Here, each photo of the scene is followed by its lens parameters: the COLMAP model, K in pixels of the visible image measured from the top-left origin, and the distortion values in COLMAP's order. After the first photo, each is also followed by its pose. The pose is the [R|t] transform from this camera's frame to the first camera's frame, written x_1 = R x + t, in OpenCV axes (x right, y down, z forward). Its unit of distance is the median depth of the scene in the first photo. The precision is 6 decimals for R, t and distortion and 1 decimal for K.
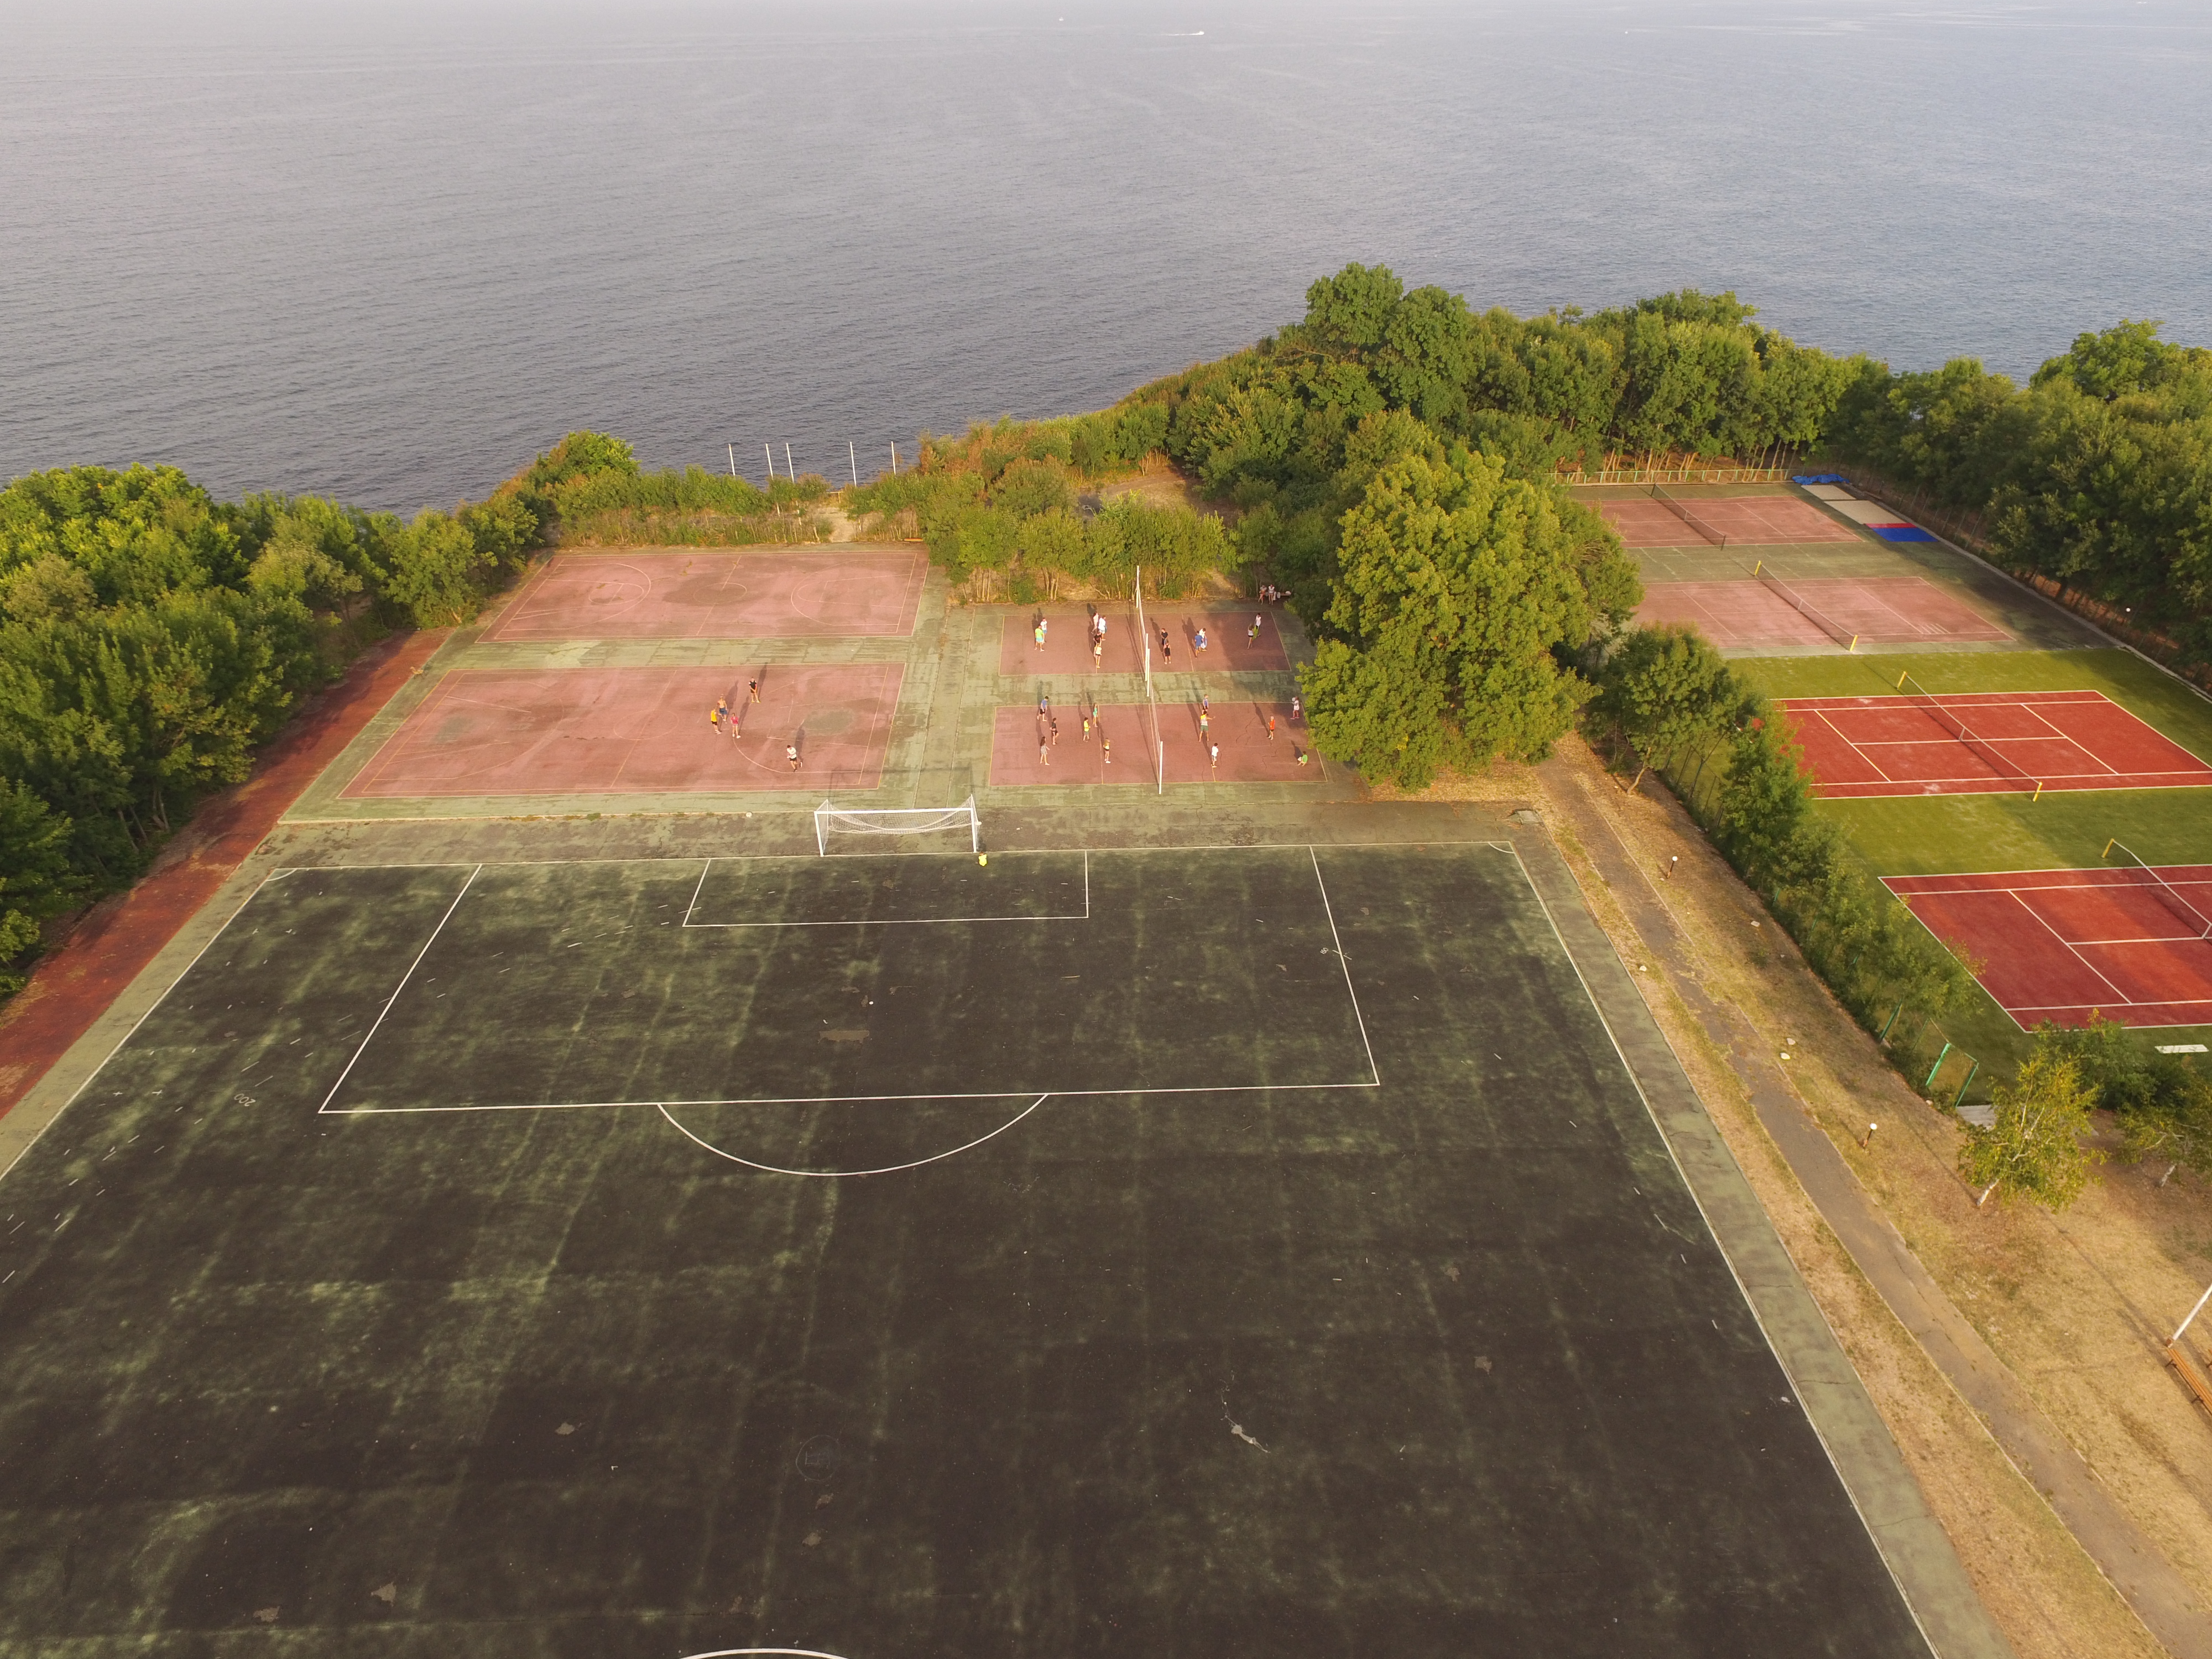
lens RADIAL K [[1310.1, 0, 1104.4], [0, 1310.1, 822.7], [0, 0, 1]] dist [0.005950, 0.002797]
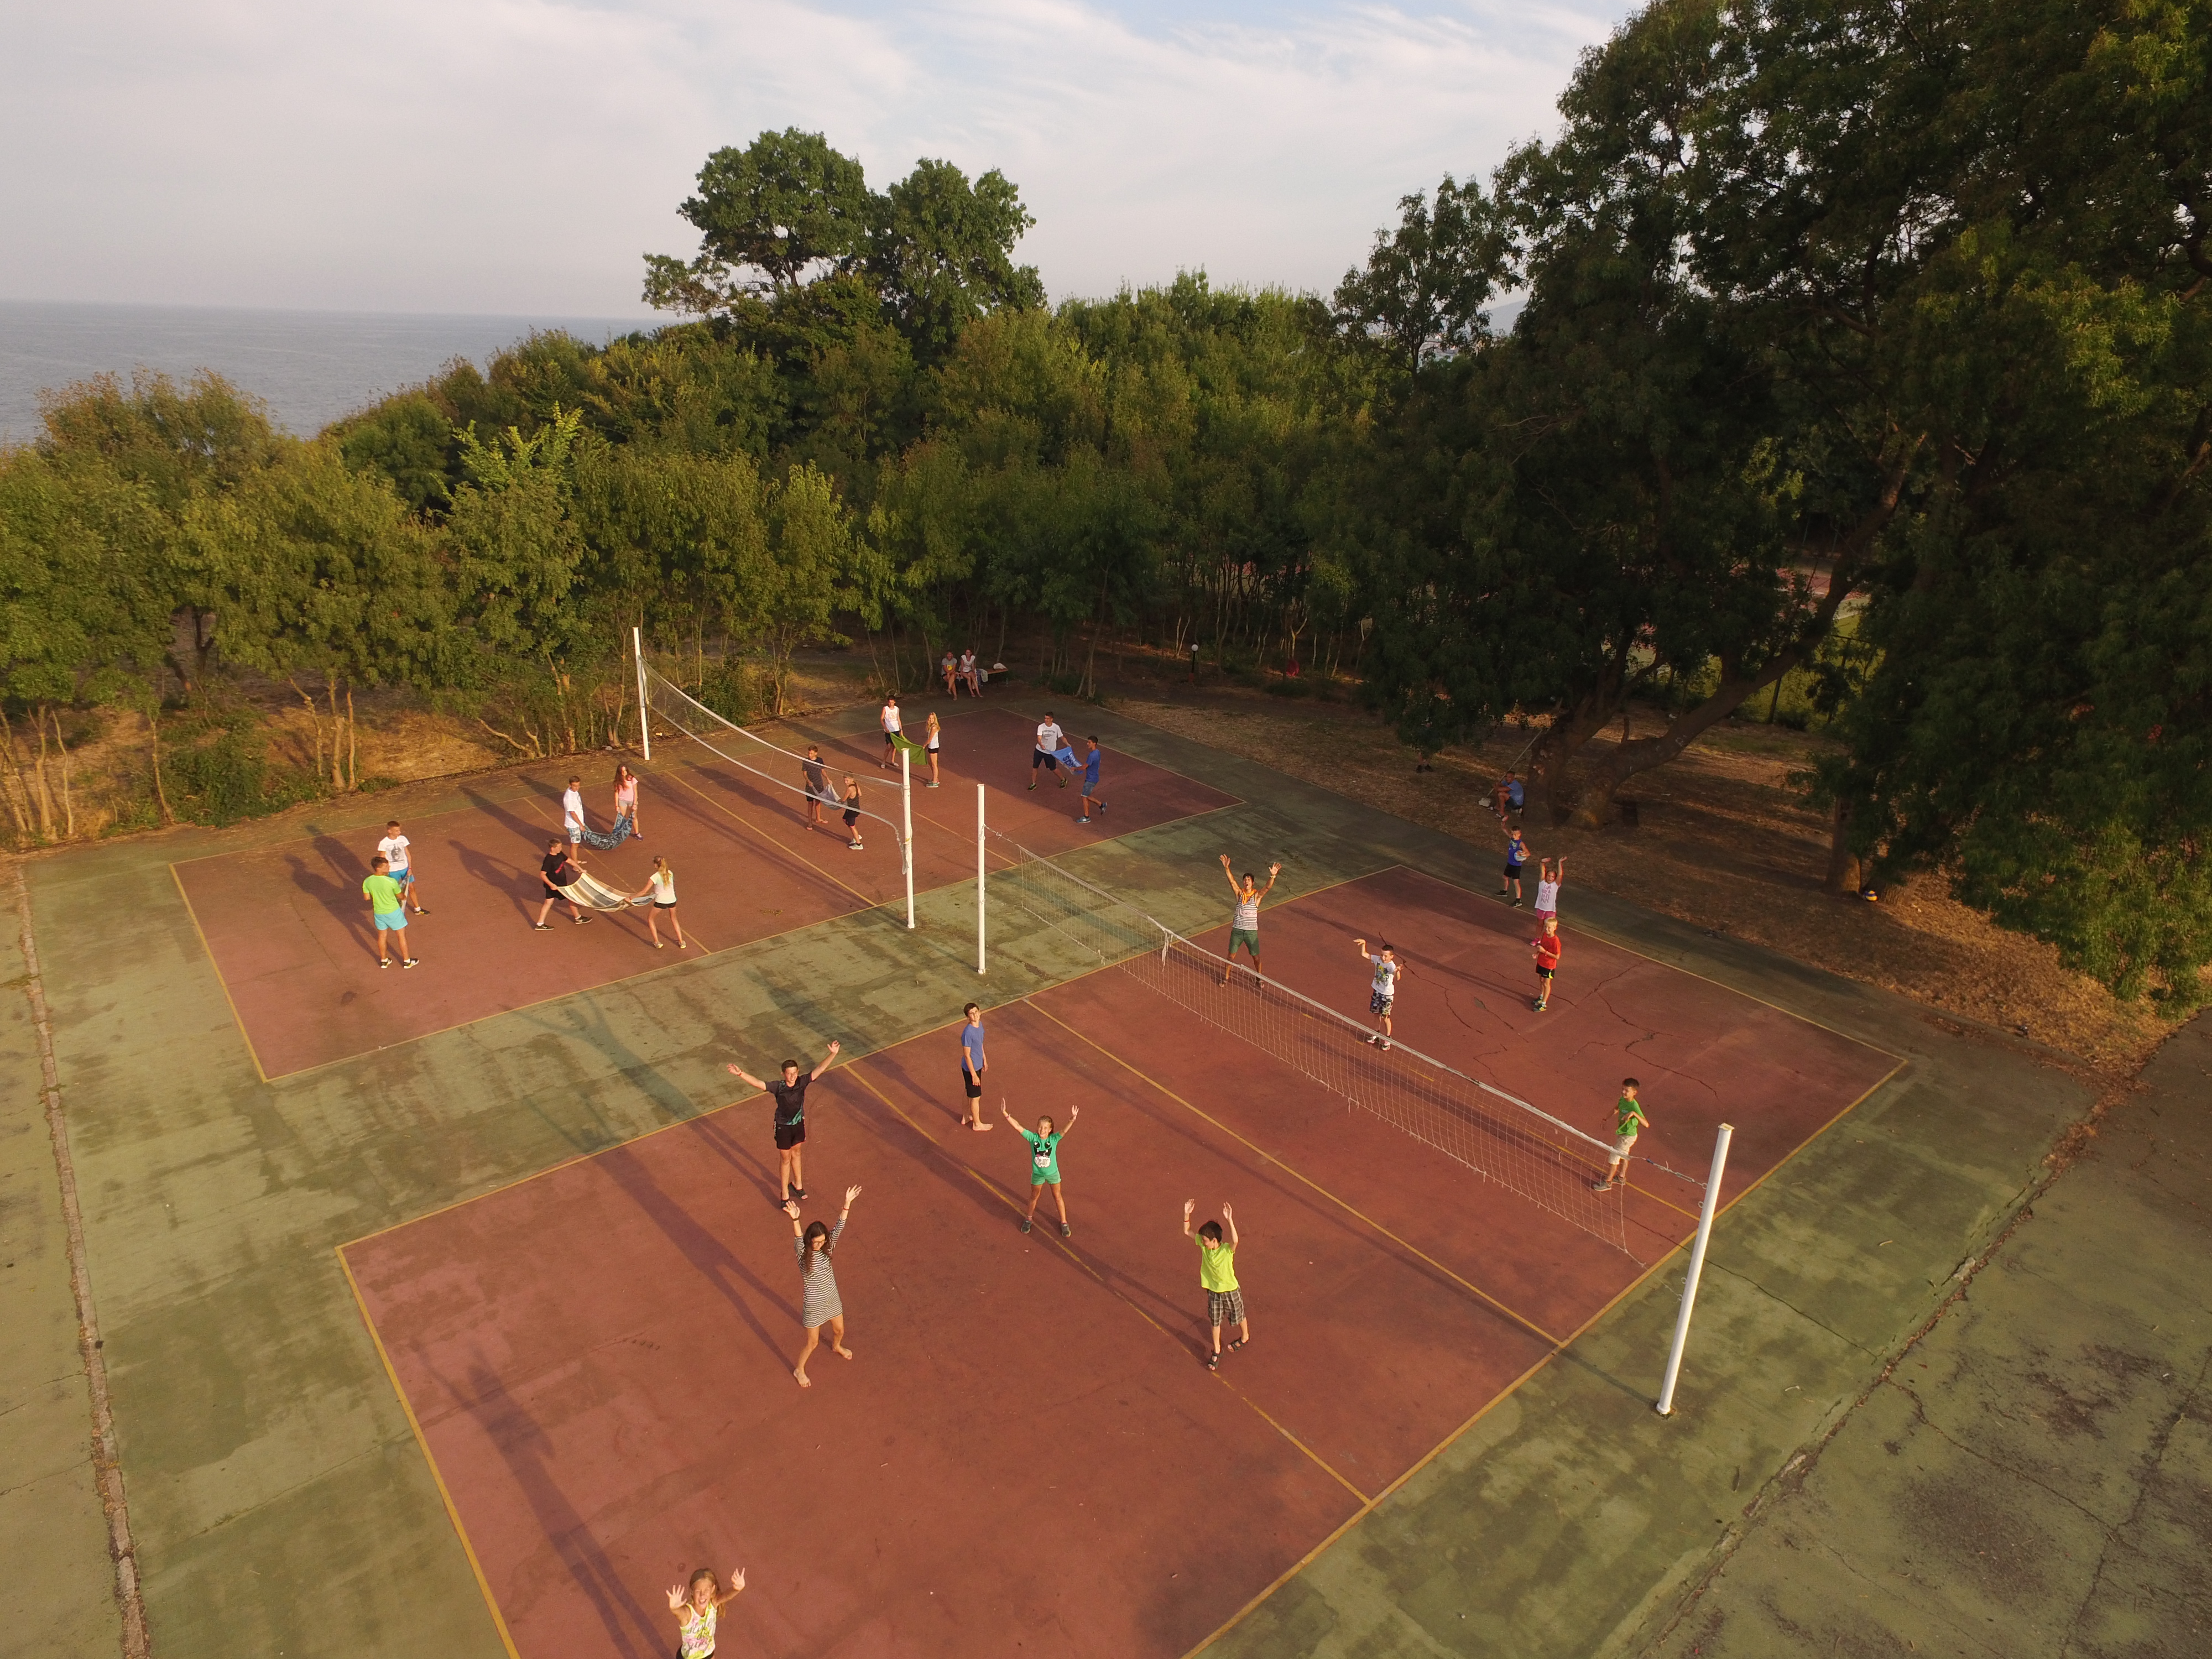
lens RADIAL K [[1310.1, 0, 1104.4], [0, 1310.1, 822.7], [0, 0, 1]] dist [0.005950, 0.002797]
pose [[0.787536, -0.194088, 0.584907, -0.083014], [0.306640, 0.946691, -0.098731, -0.083189], [-0.534564, 0.257111, 0.805069, 0.693704]]
